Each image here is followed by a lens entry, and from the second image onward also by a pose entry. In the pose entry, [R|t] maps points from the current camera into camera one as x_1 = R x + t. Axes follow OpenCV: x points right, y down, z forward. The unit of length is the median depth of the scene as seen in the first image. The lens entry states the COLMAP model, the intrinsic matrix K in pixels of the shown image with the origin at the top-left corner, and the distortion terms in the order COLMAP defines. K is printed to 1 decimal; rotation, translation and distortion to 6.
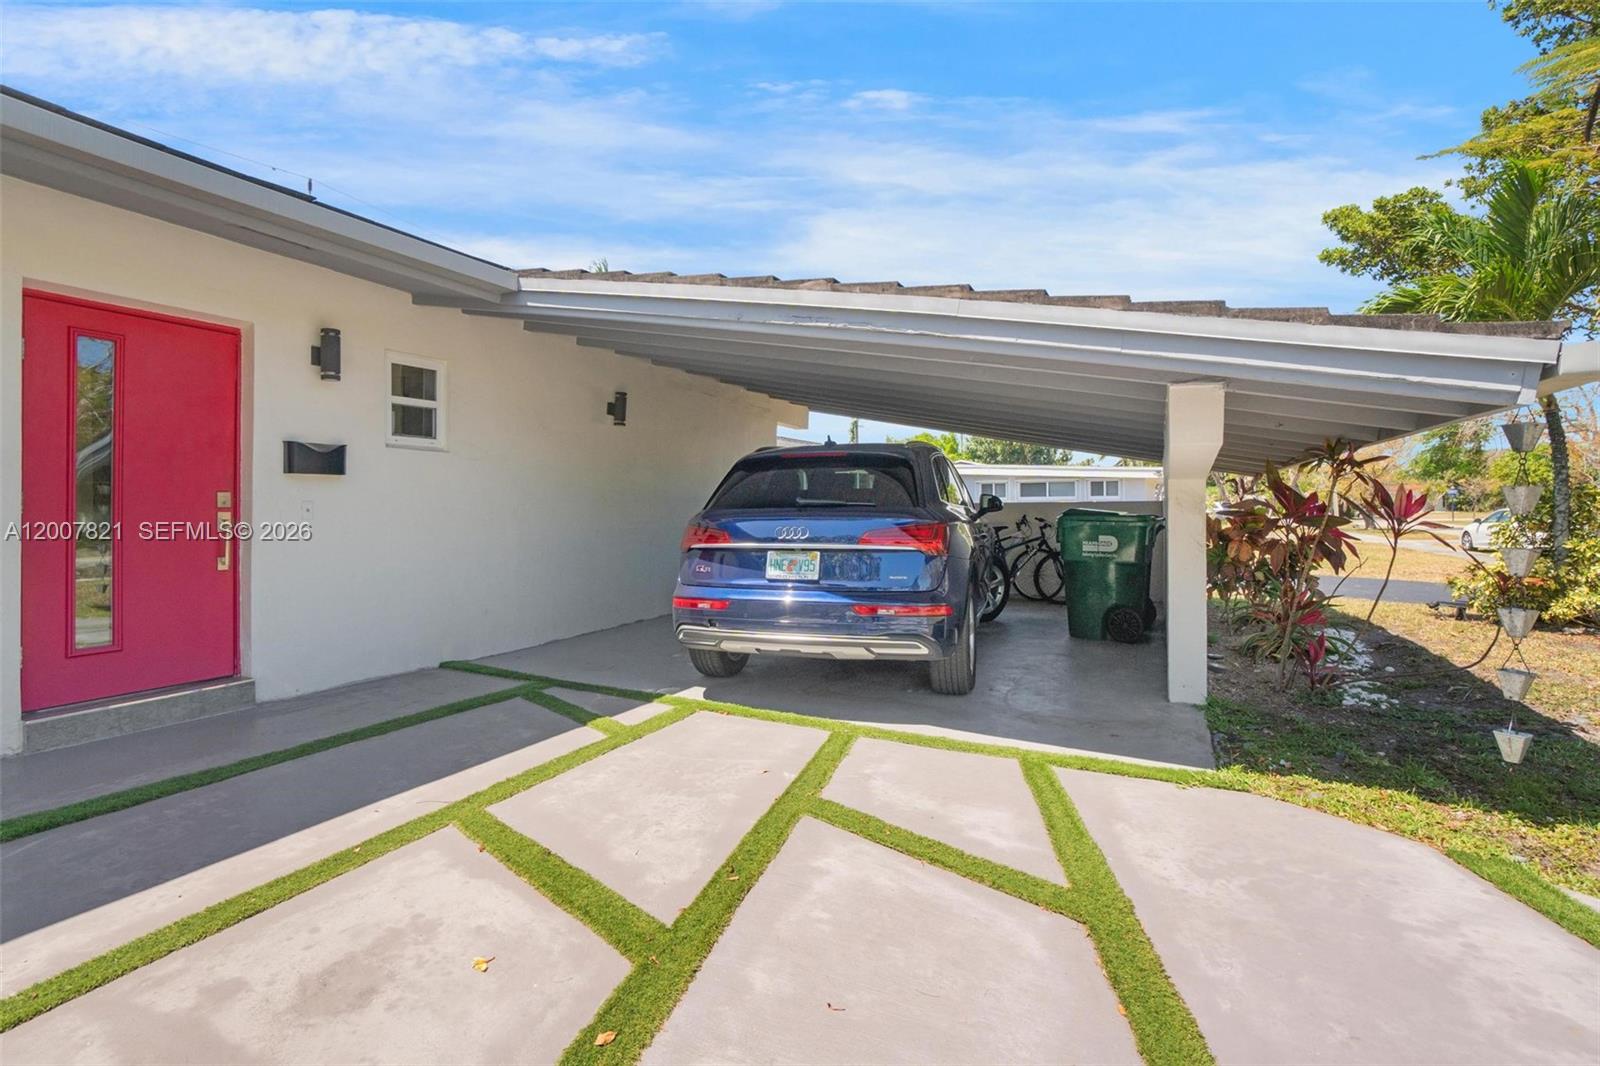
lens RADIAL K [[708.5, 0, 780.2], [0, 708.5, 524.0], [0, 0, 1]] dist [-0.001257, -0.000327]
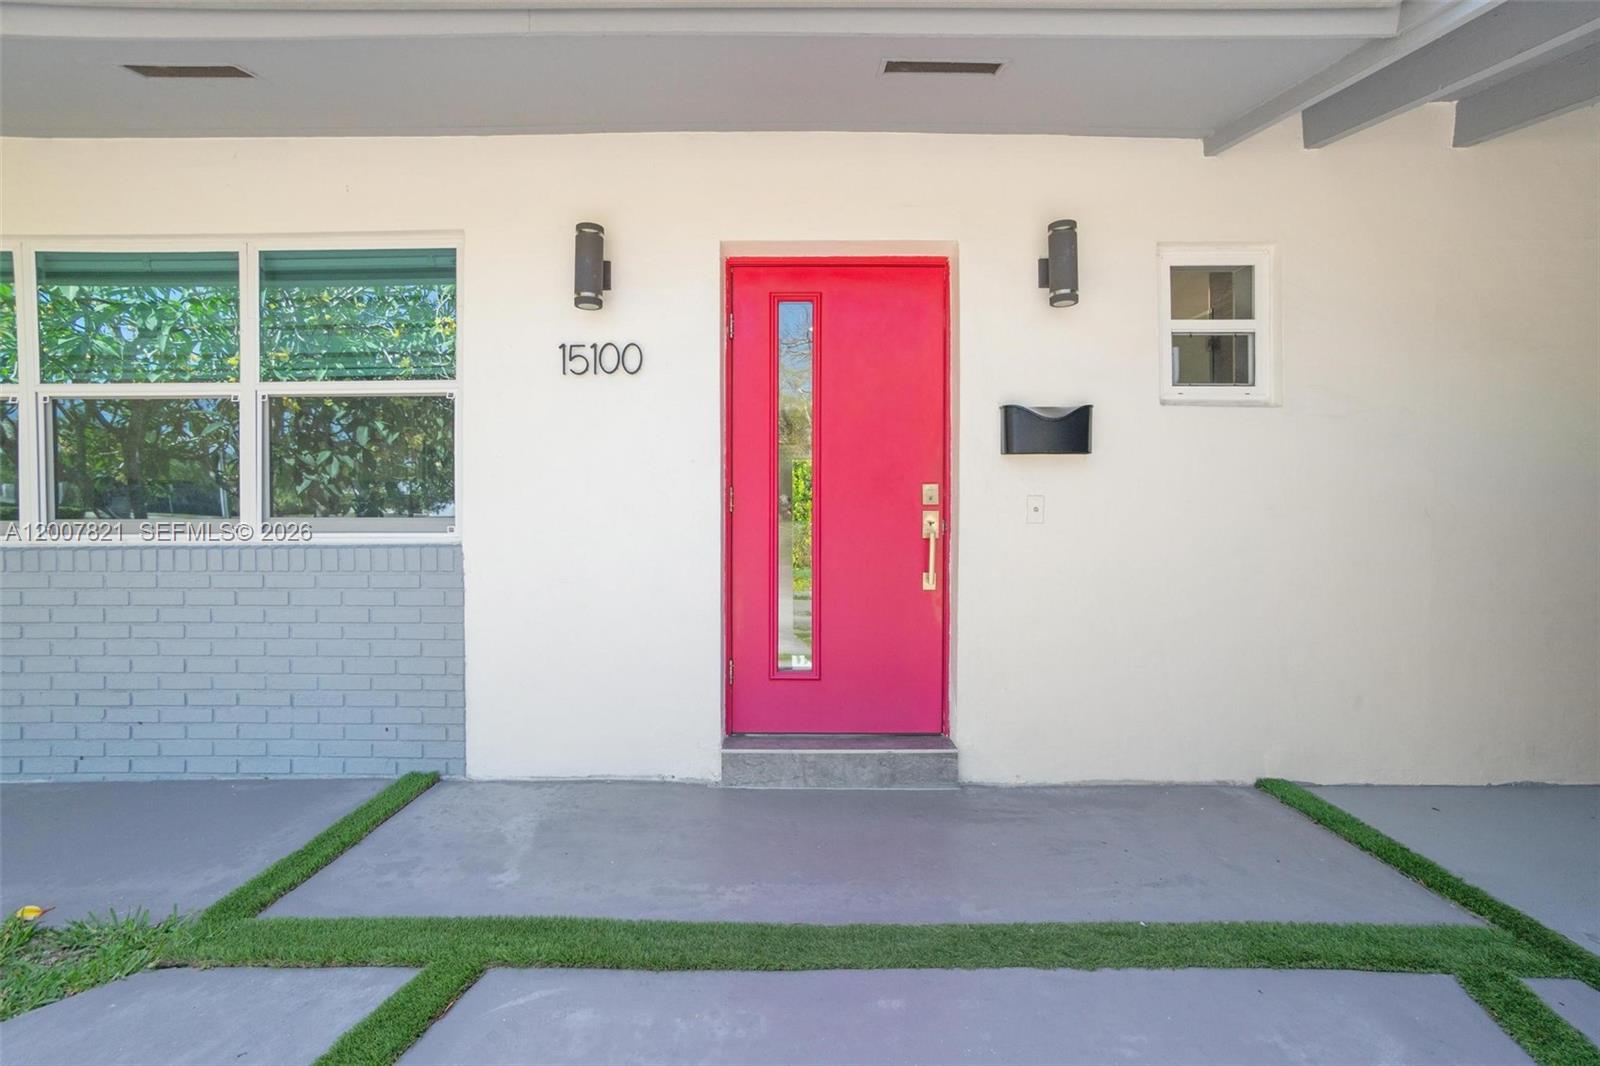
lens RADIAL K [[708.5, 0, 780.2], [0, 708.5, 524.0], [0, 0, 1]] dist [-0.001257, -0.000327]
pose [[0.460237, -0.007107, -0.887768, -0.191450], [-0.013084, 0.999805, -0.014787, 0.009244], [0.887700, 0.018421, 0.460054, 0.495771]]
